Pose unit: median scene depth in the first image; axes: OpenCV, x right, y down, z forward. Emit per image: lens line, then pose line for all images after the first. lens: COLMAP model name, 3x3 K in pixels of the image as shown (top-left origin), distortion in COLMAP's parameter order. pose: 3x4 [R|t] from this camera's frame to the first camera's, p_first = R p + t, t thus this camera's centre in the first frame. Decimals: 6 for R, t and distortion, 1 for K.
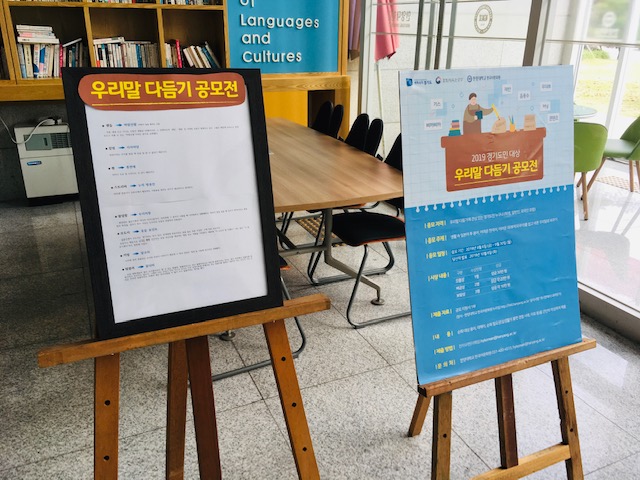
lens RADIAL K [[546.1, 0, 323.8], [0, 546.1, 237.8], [0, 0, 1]] dist [0.083080, -0.129641]
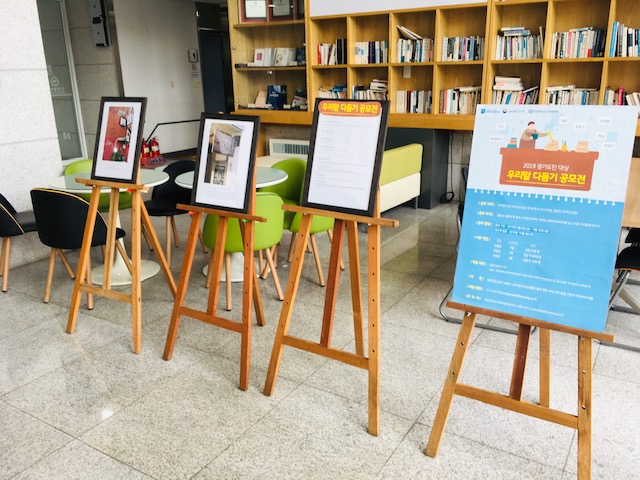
lens RADIAL K [[546.1, 0, 323.8], [0, 546.1, 237.8], [0, 0, 1]] dist [0.083080, -0.129641]
pose [[0.552731, 0.220044, -0.803784, 1.532077], [-0.283604, 0.956608, 0.066857, 0.118766], [0.783618, 0.191003, 0.591153, -0.311945]]
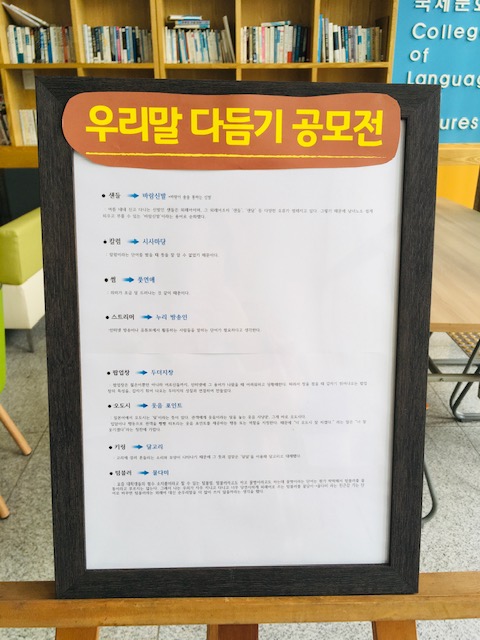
lens RADIAL K [[546.1, 0, 243.6], [0, 546.1, 323.2], [0, 0, 1]] dist [0.083080, -0.129641]
pose [[0.919047, 0.136222, -0.369859, -0.071724], [-0.130427, 0.990620, 0.040760, -0.113828], [0.371942, 0.010779, 0.928193, 0.531431]]
